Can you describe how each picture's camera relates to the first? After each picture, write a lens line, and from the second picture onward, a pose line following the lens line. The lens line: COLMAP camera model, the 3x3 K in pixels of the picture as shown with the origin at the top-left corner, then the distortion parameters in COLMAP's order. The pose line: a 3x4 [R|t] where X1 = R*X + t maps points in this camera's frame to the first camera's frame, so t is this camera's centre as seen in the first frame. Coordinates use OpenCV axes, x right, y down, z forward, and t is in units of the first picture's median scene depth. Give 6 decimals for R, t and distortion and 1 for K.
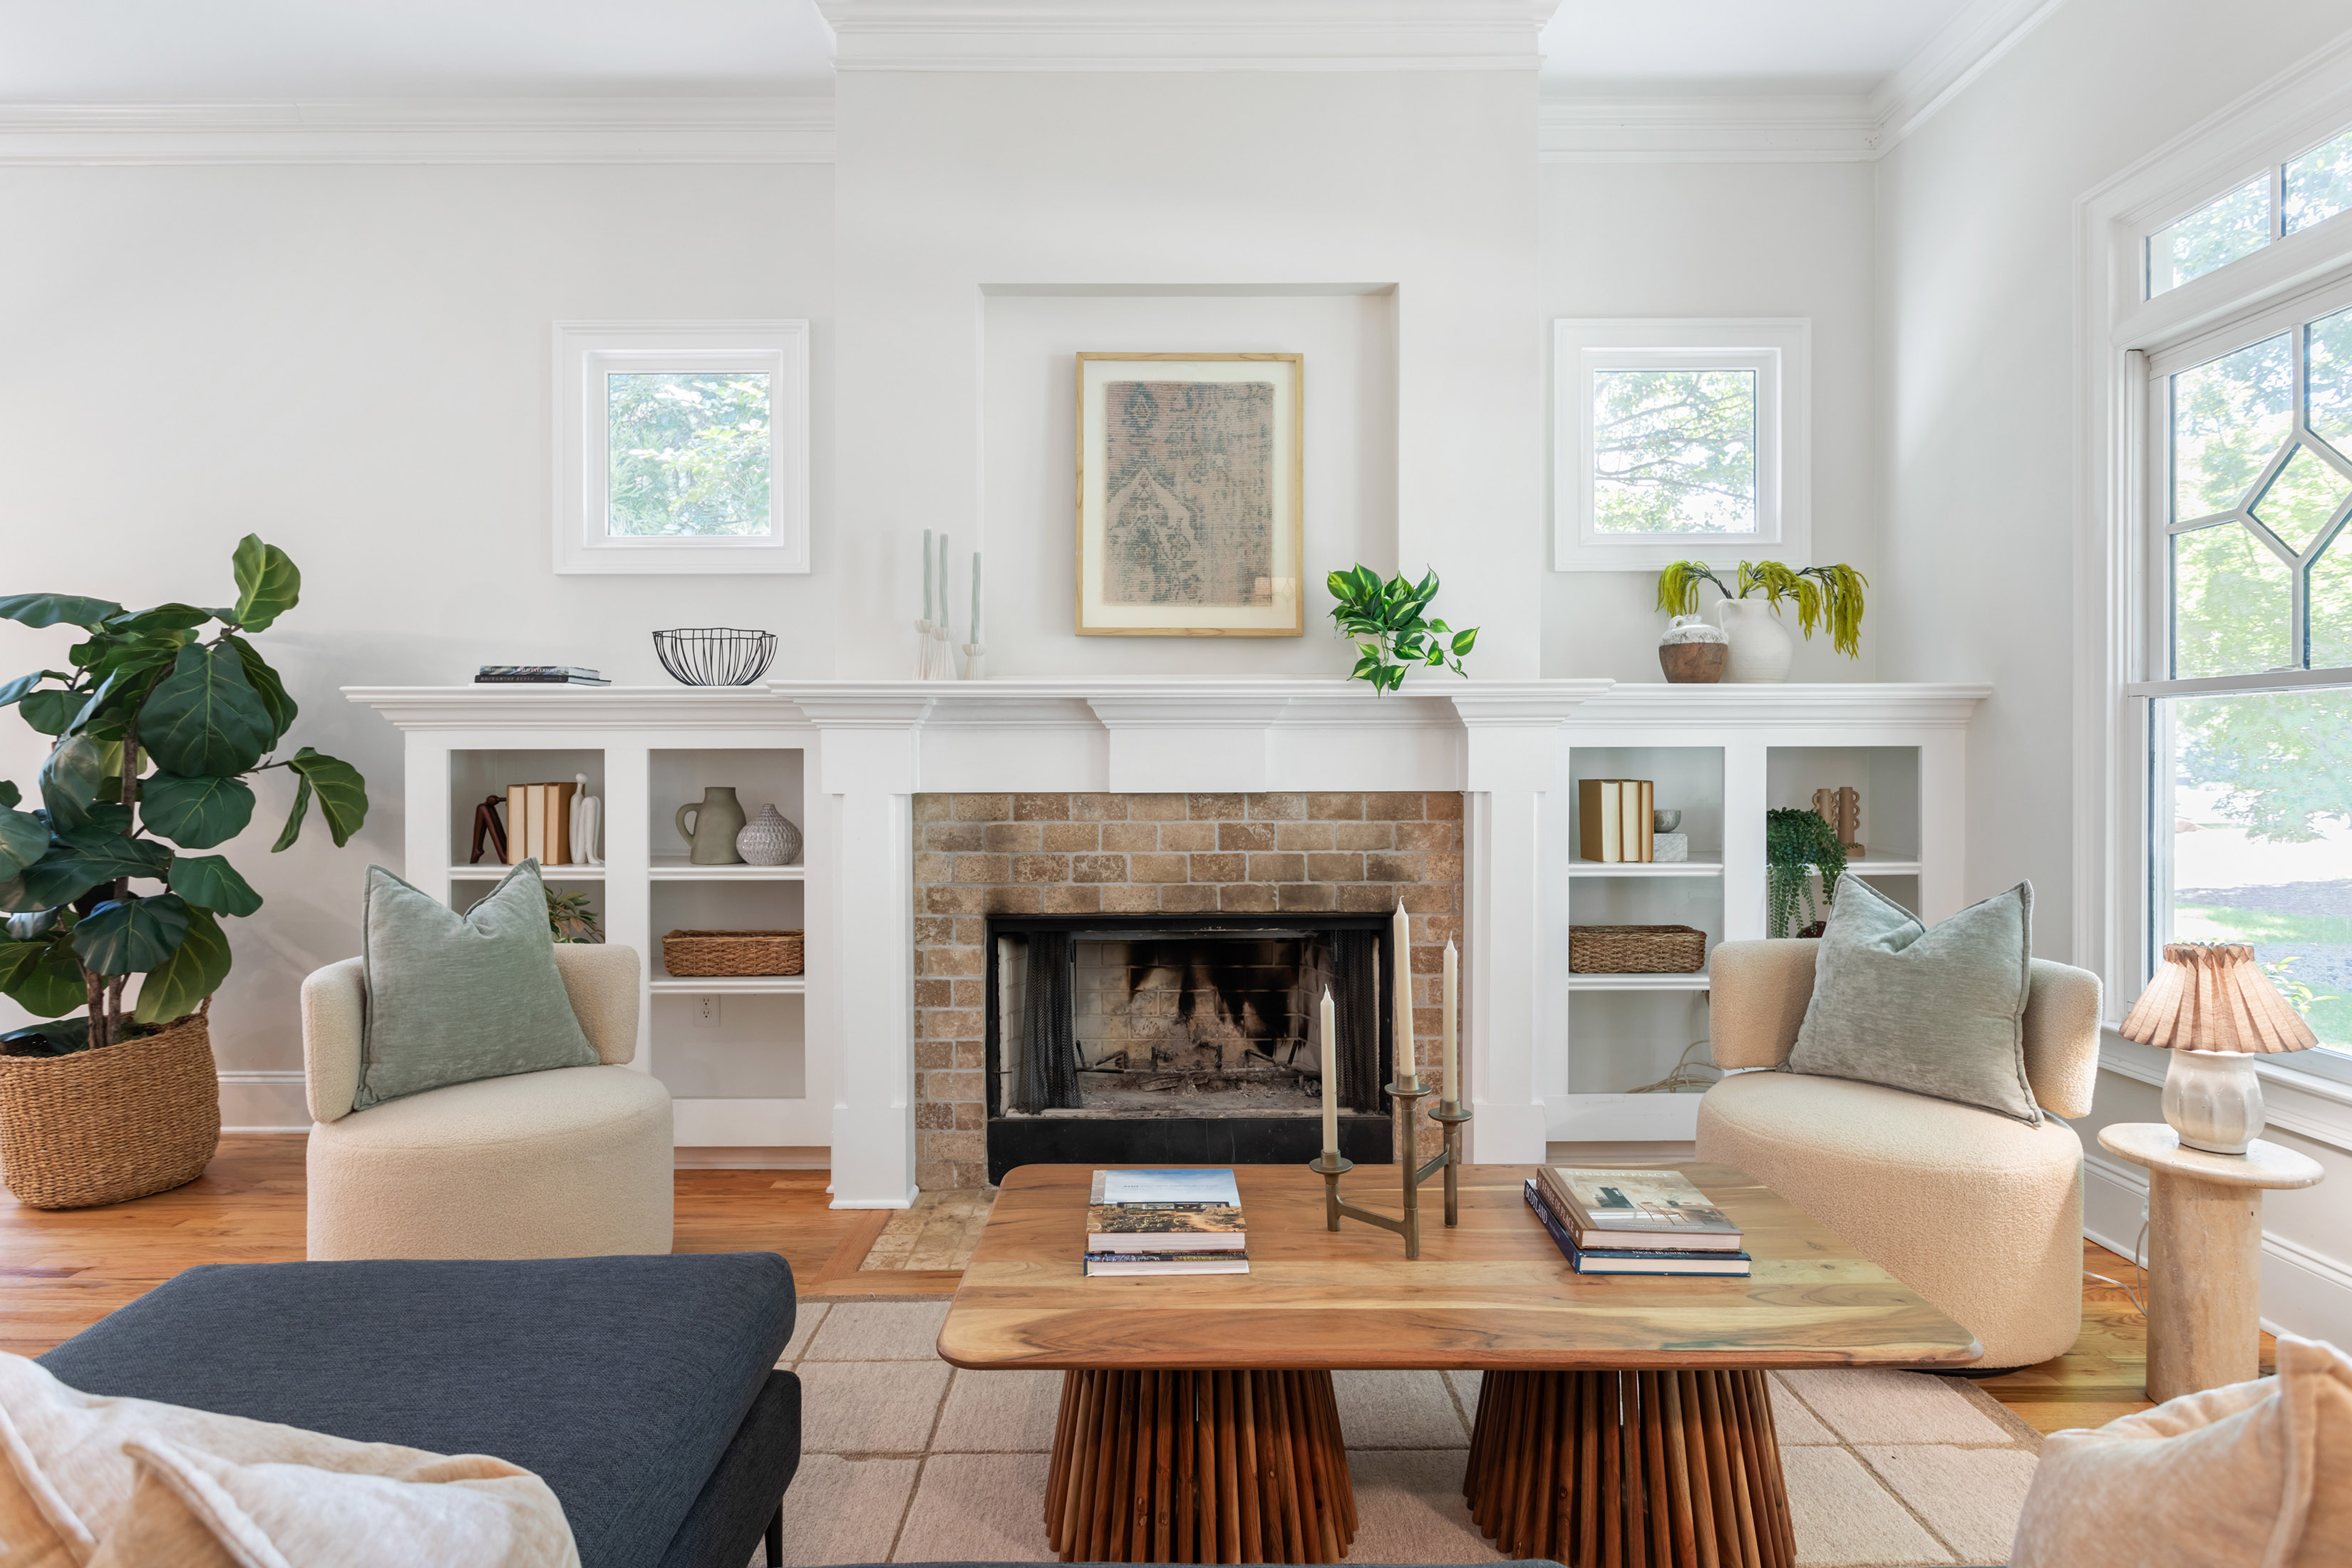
lens RADIAL K [[1244.7, 0, 1172.2], [0, 1244.7, 768.7], [0, 0, 1]] dist [-0.005739, 0.000149]
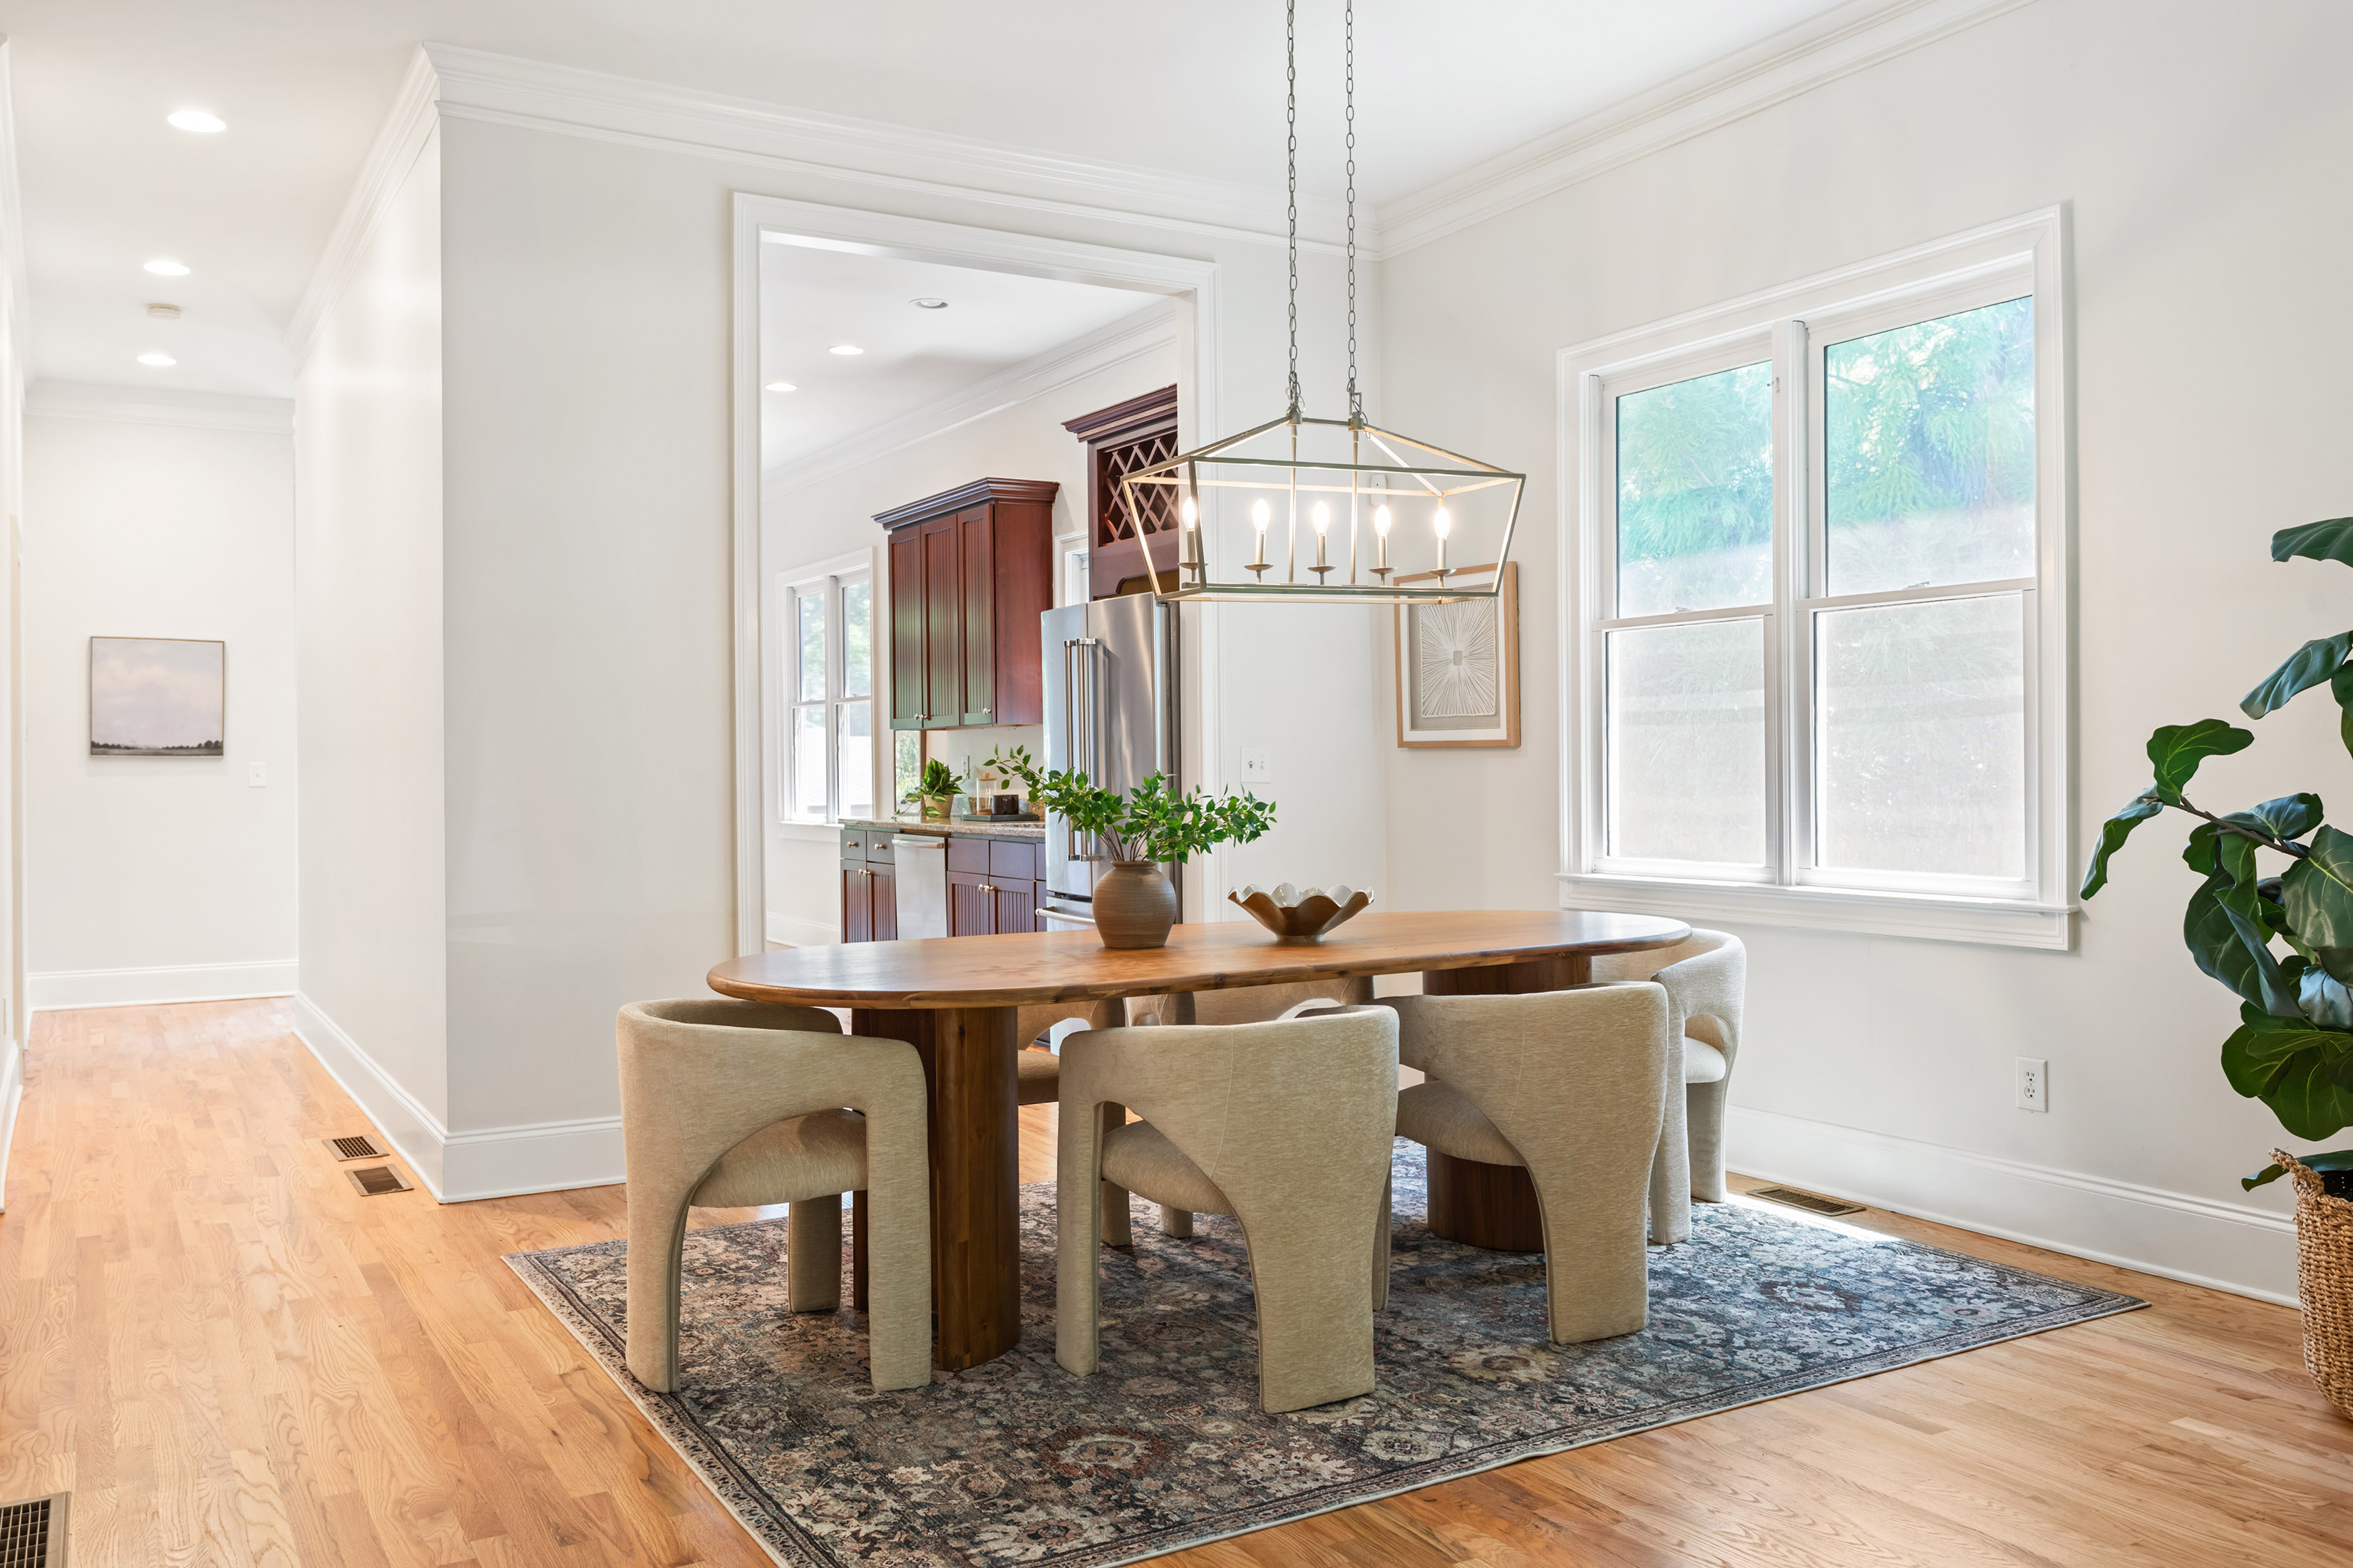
lens RADIAL K [[1945.9, 0, 1176.5], [0, 1945.9, 784.0], [0, 0, 1]] dist [0.001730, 0.000888]
pose [[0.482075, -0.001336, -0.876129, -0.286127], [-0.000790, 0.999998, -0.001959, 0.006340], [0.876130, 0.001636, 0.482073, -0.067007]]
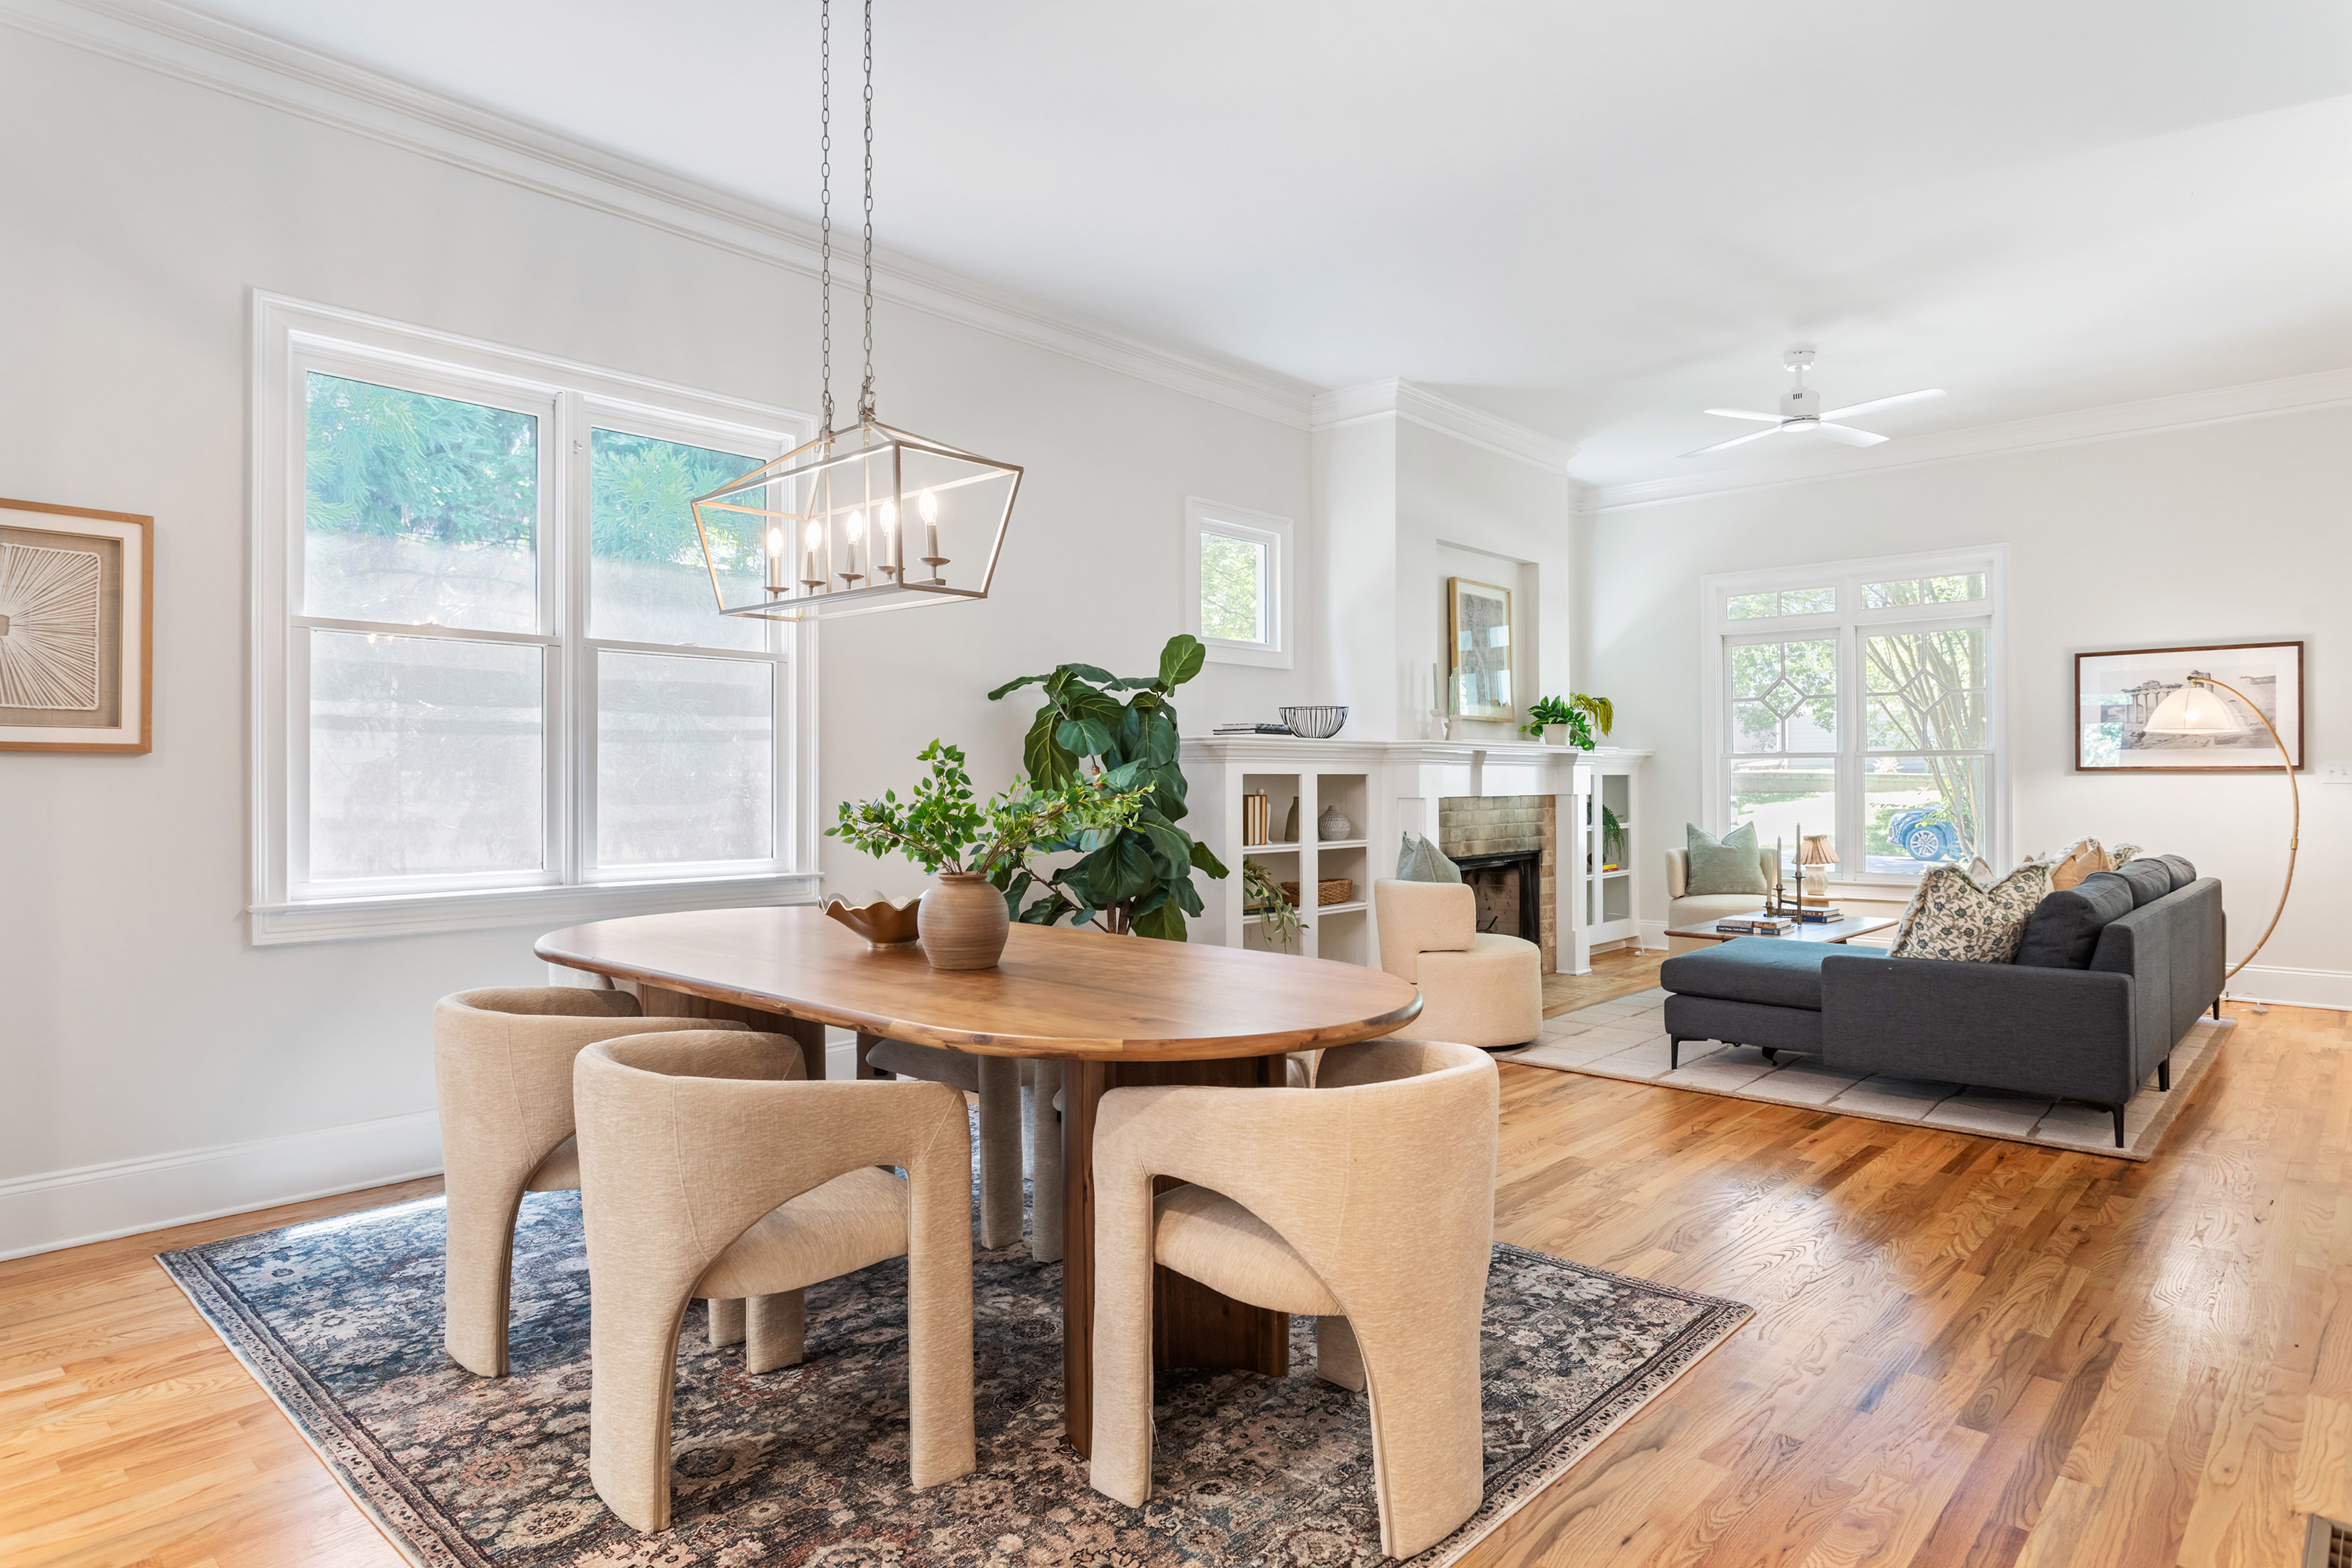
lens RADIAL K [[1348.1, 0, 1135.5], [0, 1348.1, 778.0], [0, 0, 1]] dist [-0.023006, 0.000003]
pose [[0.691599, 0.001925, 0.722279, -2.020964], [0.004924, 0.999961, -0.007380, 0.002121], [-0.722265, 0.008660, 0.691562, -0.124344]]
